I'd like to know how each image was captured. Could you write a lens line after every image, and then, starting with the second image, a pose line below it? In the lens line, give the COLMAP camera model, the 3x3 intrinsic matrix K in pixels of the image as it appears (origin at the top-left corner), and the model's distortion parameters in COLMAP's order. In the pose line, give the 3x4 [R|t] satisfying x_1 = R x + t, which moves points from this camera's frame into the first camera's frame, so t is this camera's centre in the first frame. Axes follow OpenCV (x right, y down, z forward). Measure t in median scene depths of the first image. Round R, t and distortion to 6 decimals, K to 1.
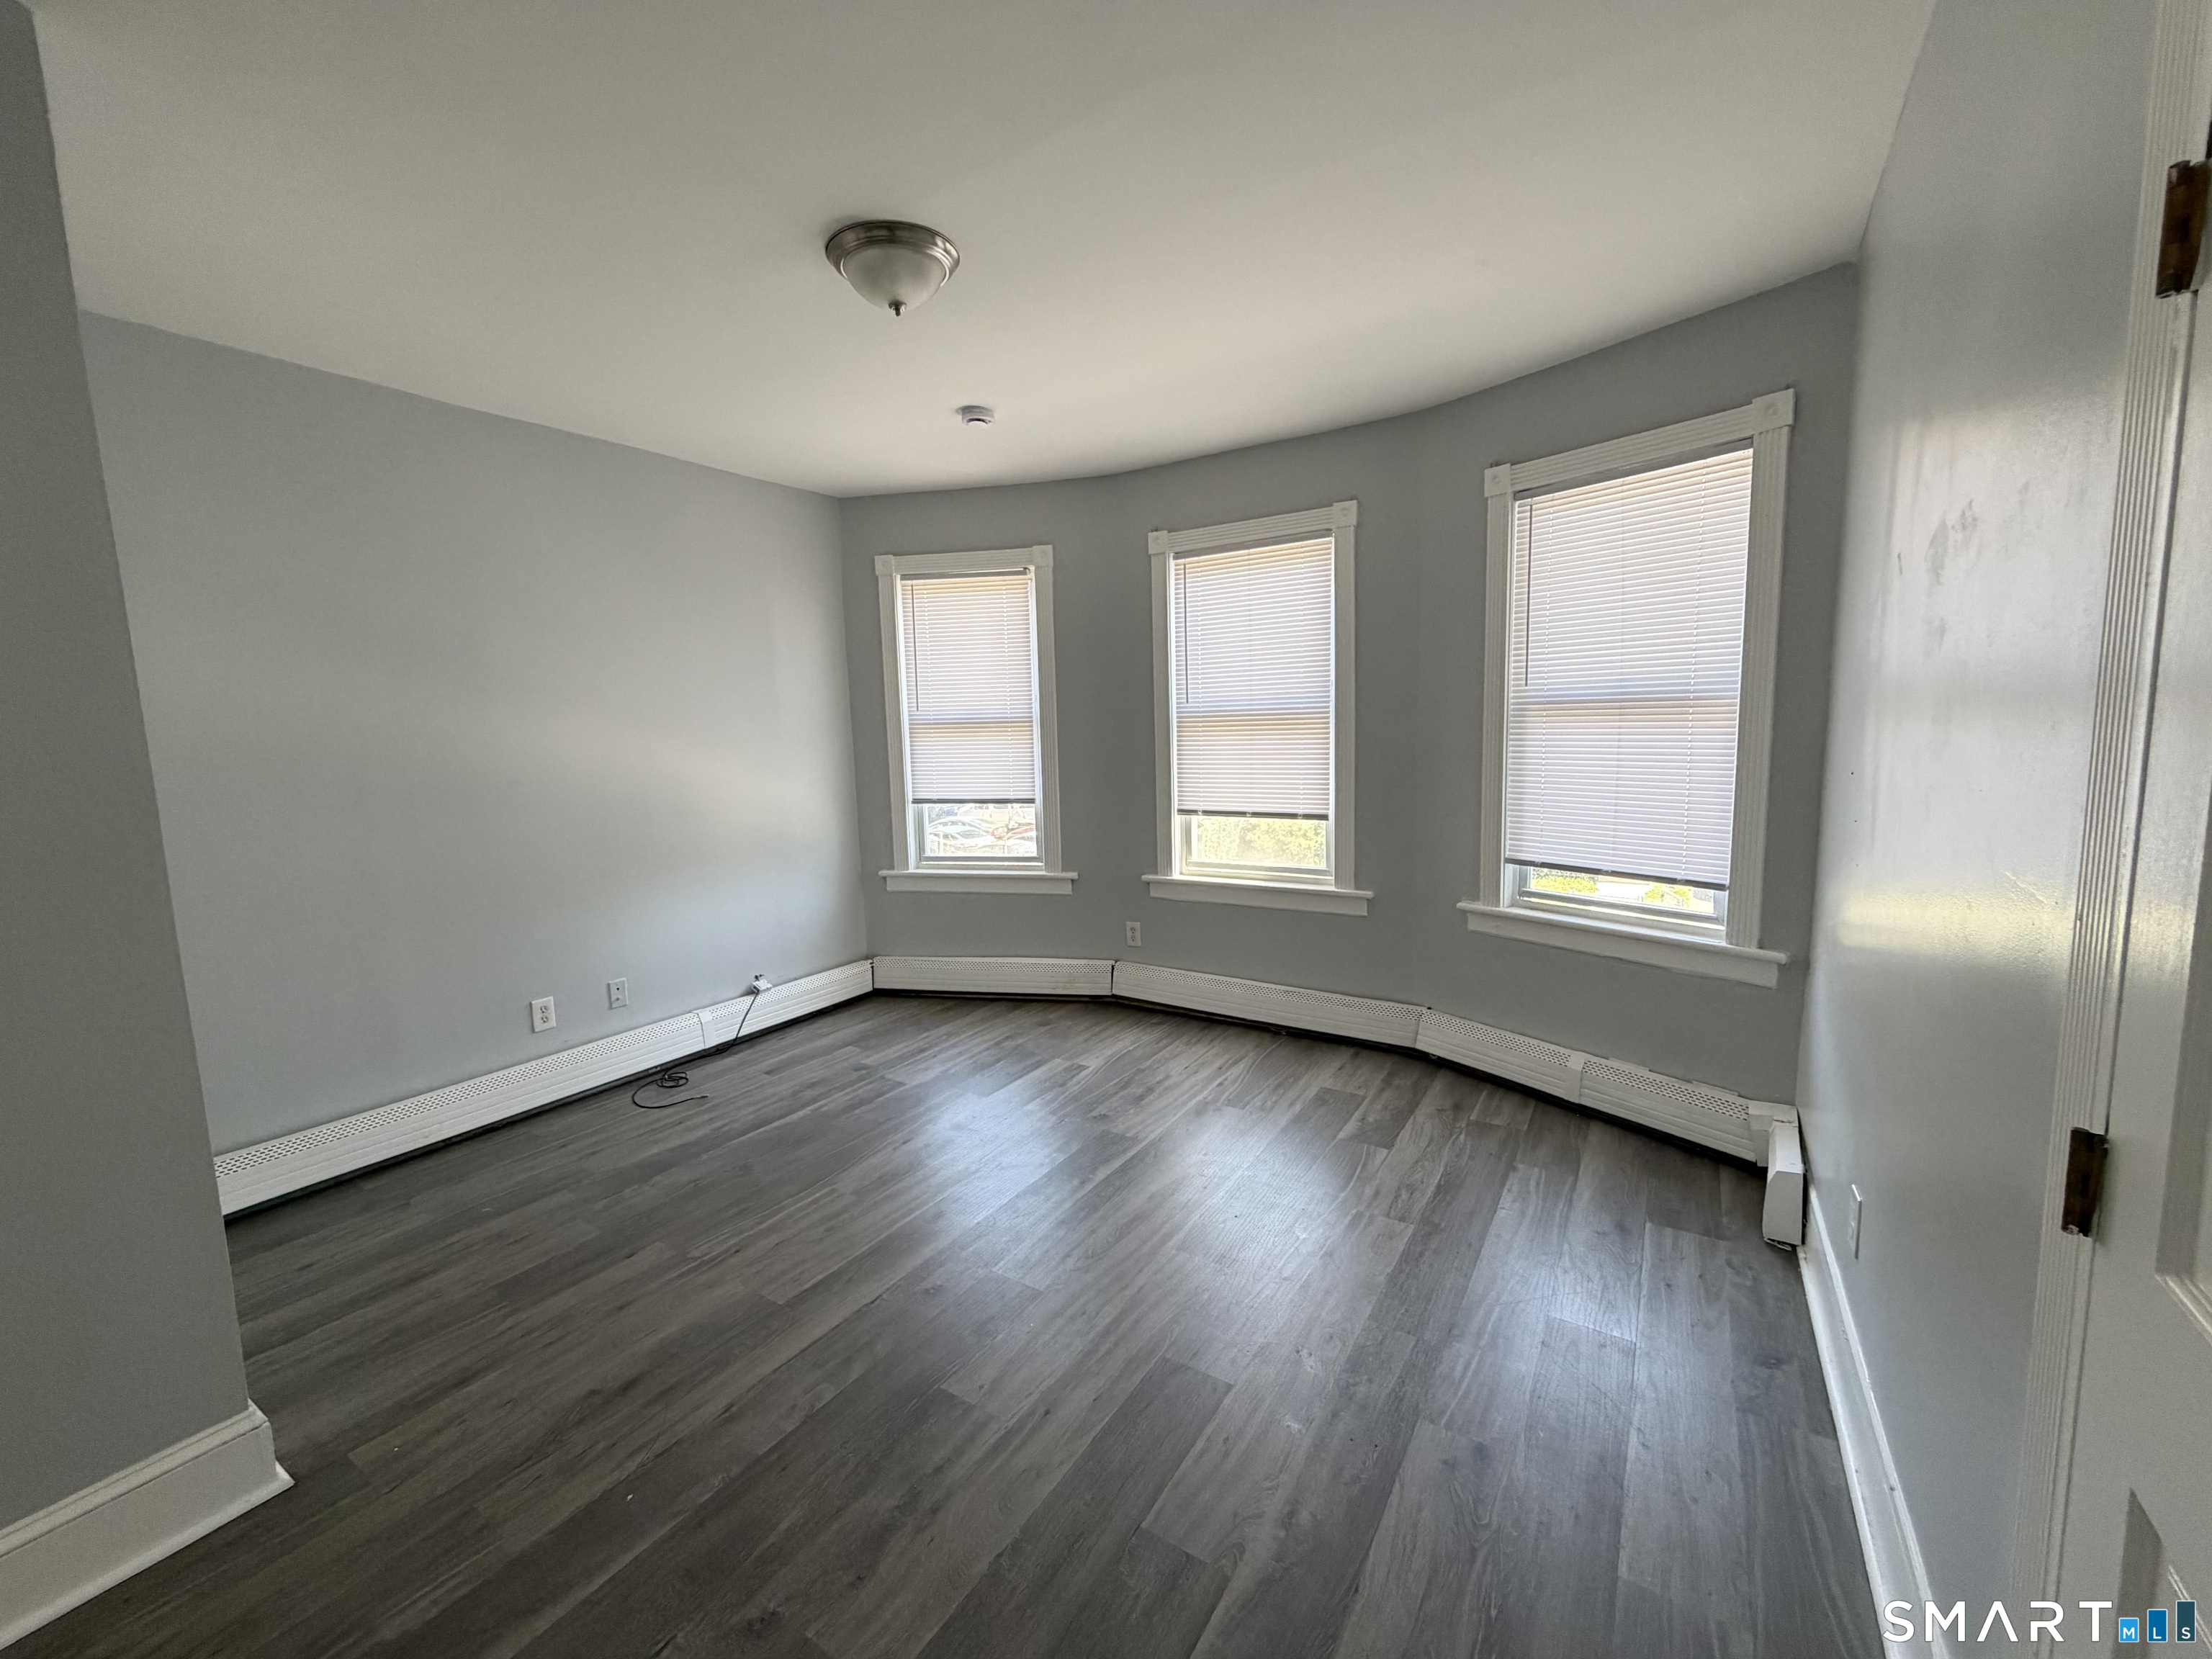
lens RADIAL K [[886.4, 0, 1100.7], [0, 886.4, 830.6], [0, 0, 1]] dist [-0.001000, 0.000303]
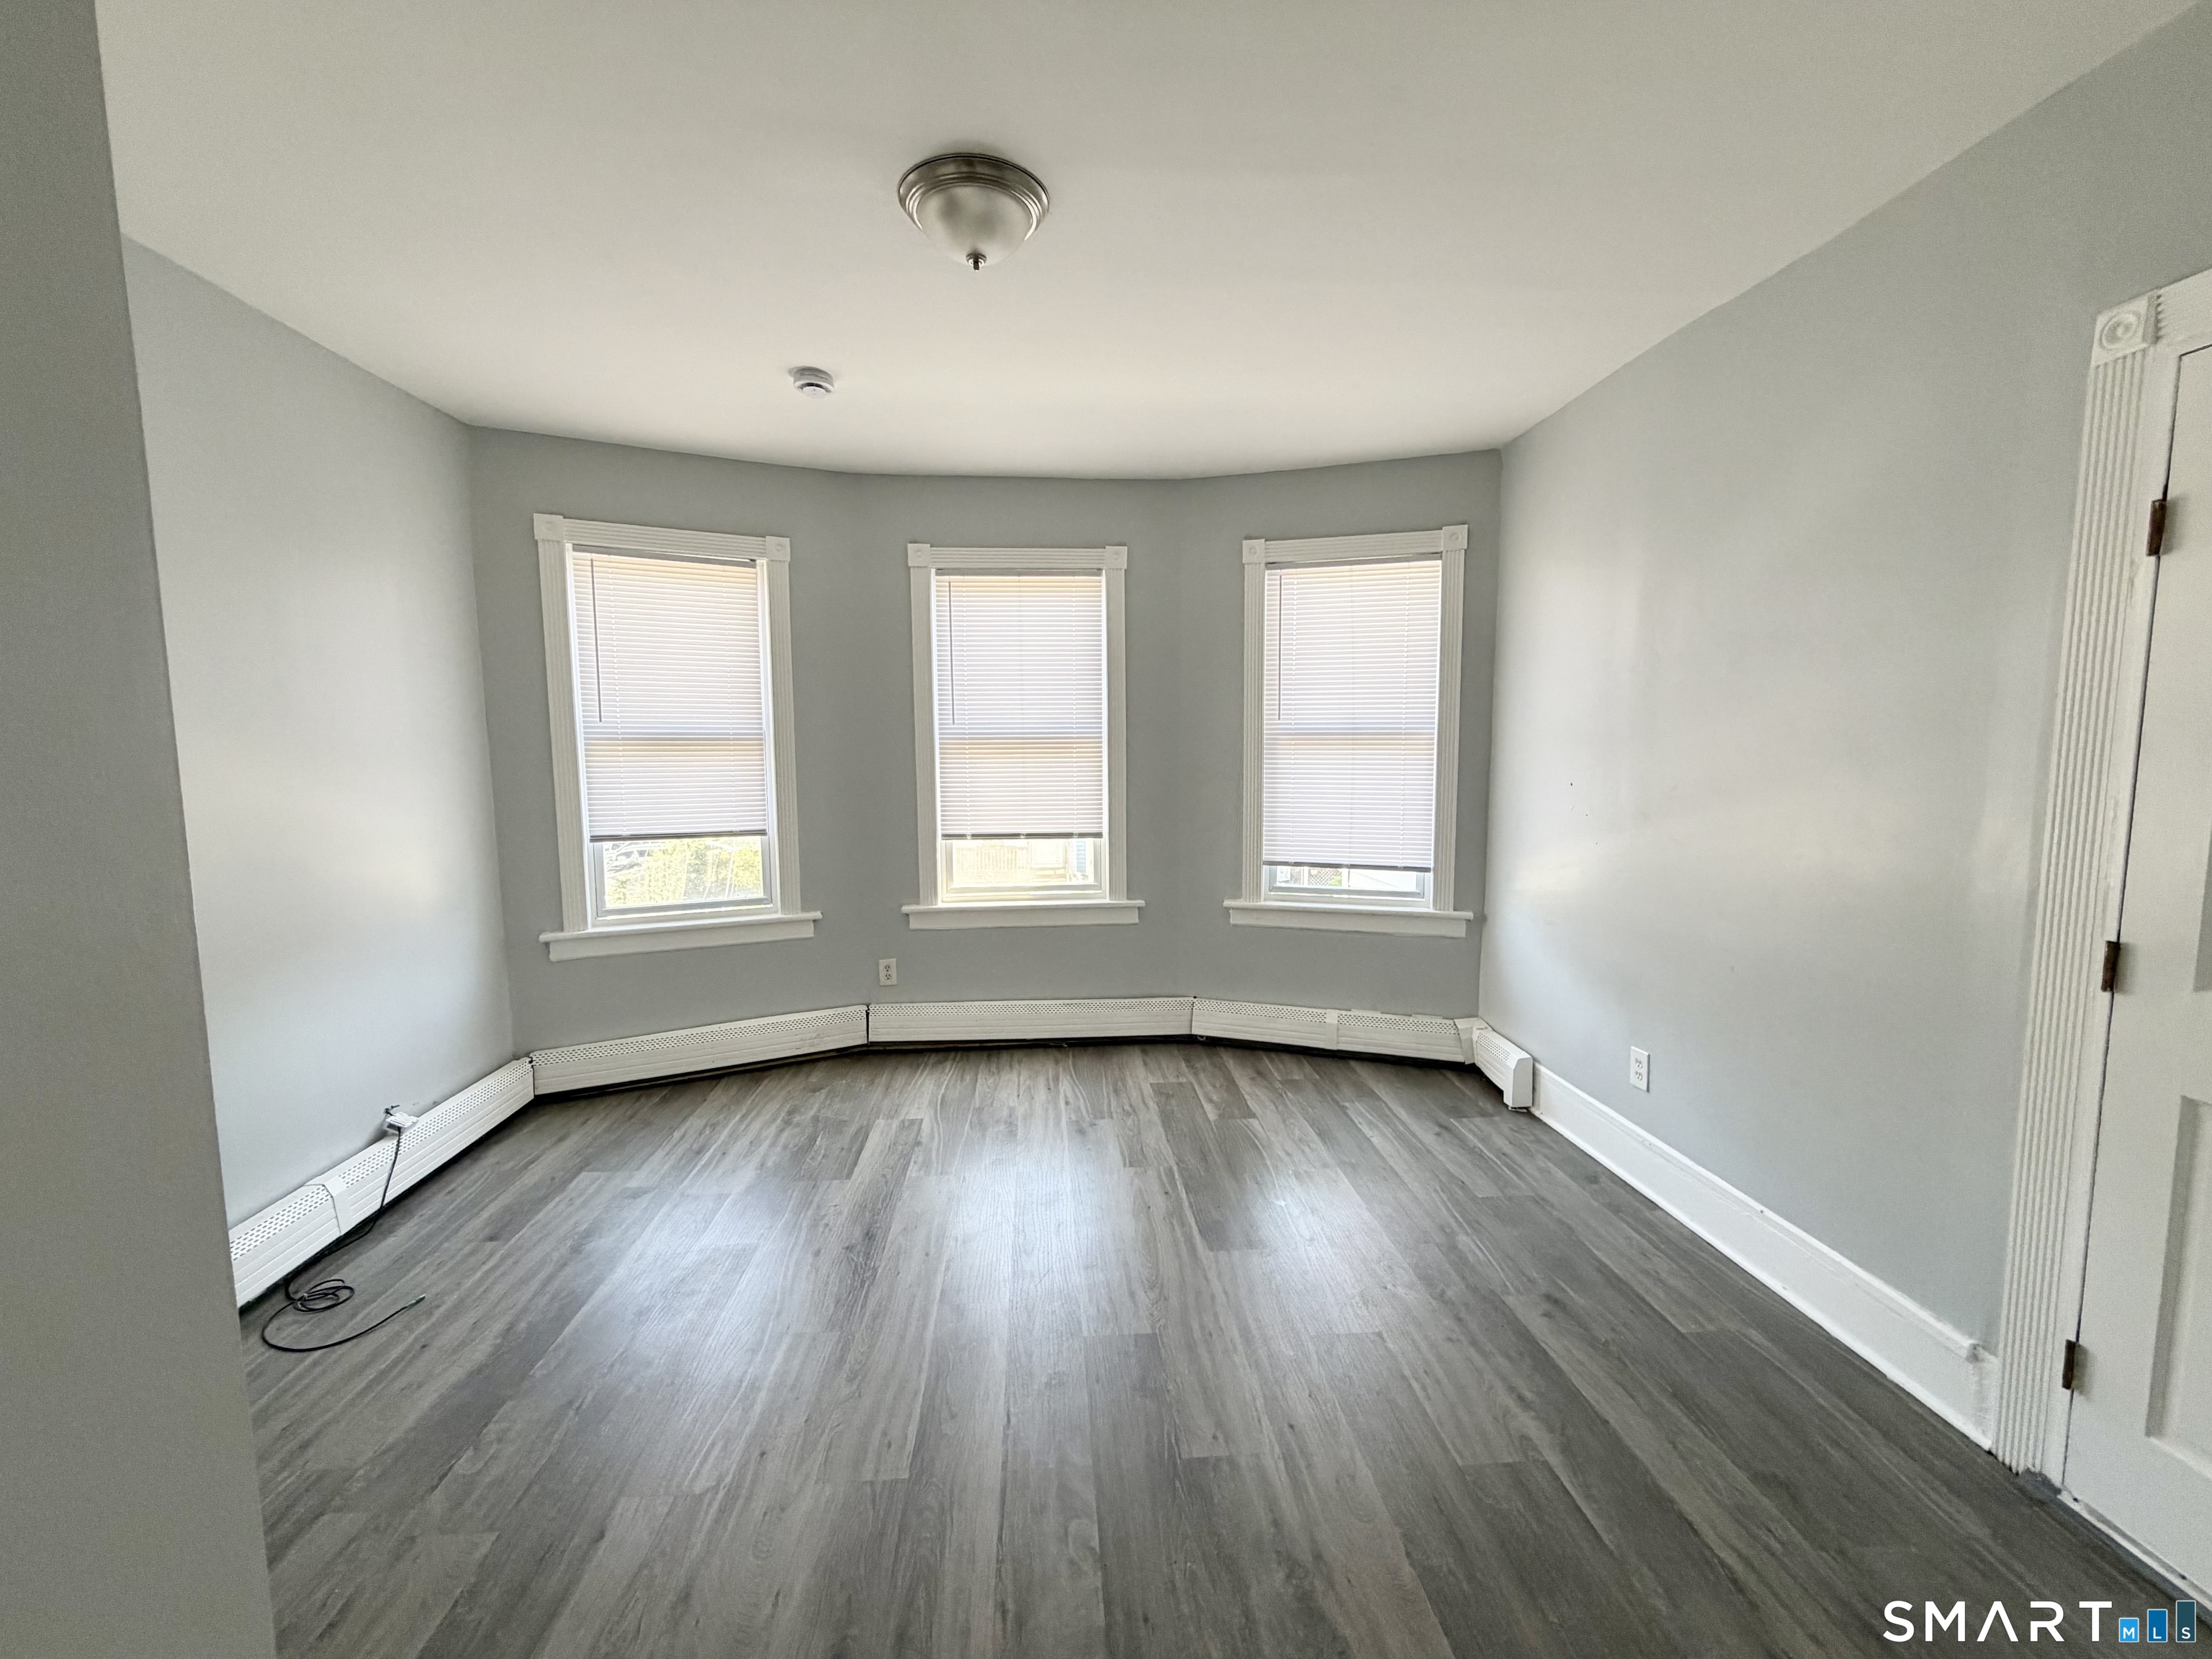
lens RADIAL K [[886.4, 0, 1097.4], [0, 886.4, 827.6], [0, 0, 1]] dist [-0.001000, 0.000303]
pose [[0.792862, -0.034840, 0.608405, -0.422404], [0.057626, 0.998177, -0.017936, -0.005118], [-0.606671, 0.049281, 0.793424, 0.160115]]
